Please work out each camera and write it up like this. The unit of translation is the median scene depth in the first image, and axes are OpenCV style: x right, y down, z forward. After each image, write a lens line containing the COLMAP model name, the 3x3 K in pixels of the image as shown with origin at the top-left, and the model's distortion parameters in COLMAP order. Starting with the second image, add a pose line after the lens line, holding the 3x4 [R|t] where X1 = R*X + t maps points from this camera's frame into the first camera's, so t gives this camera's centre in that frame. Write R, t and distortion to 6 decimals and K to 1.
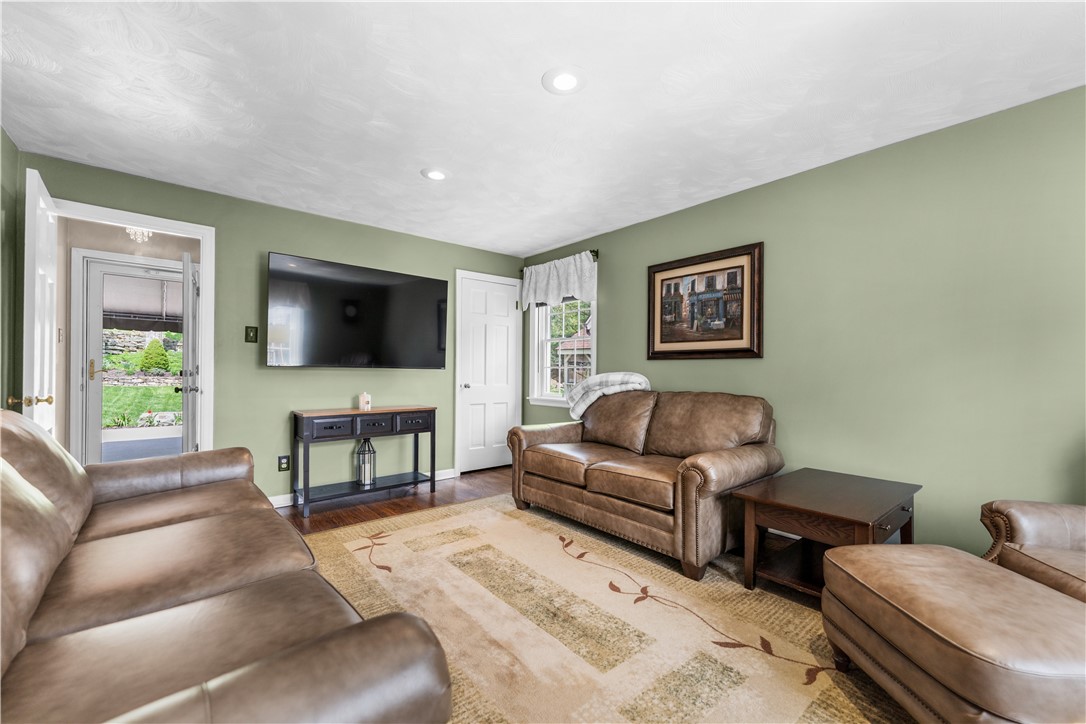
lens RADIAL K [[441.4, 0, 542.4], [0, 441.4, 373.2], [0, 0, 1]] dist [-0.001140, -0.000071]
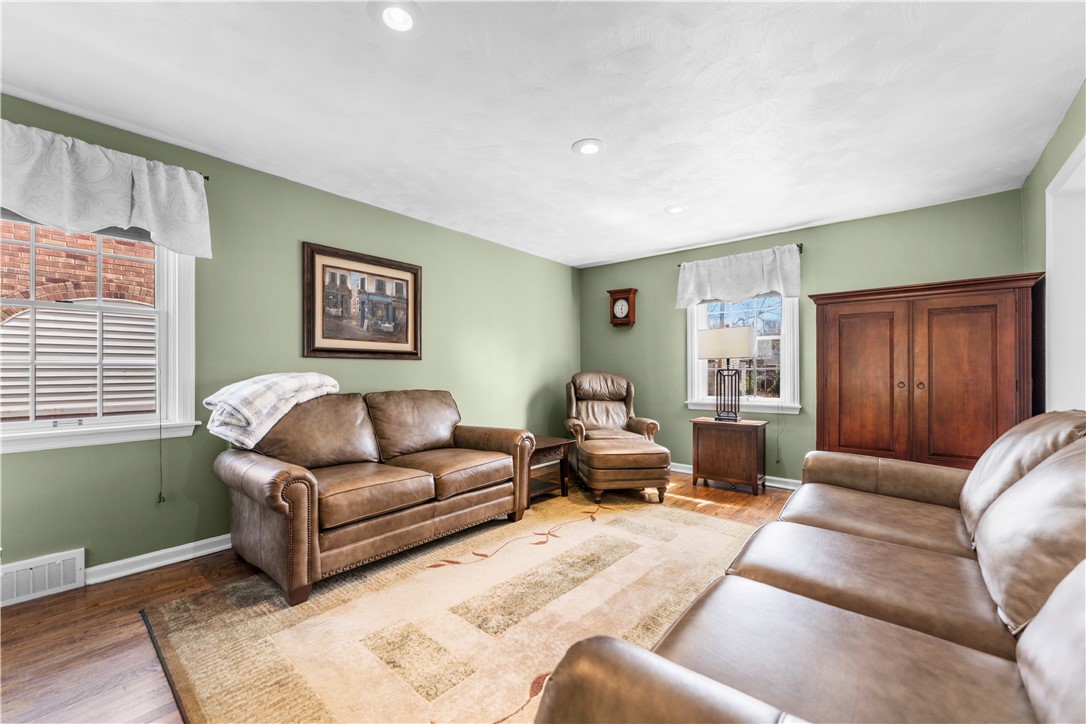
lens RADIAL K [[440.7, 0, 540.0], [0, 440.7, 364.6], [0, 0, 1]] dist [-0.000688, -0.000259]
pose [[-0.168024, 0.005322, 0.985769, -0.739138], [0.003598, 0.999982, -0.004785, -0.012452], [-0.985776, 0.002743, -0.168040, 0.826592]]
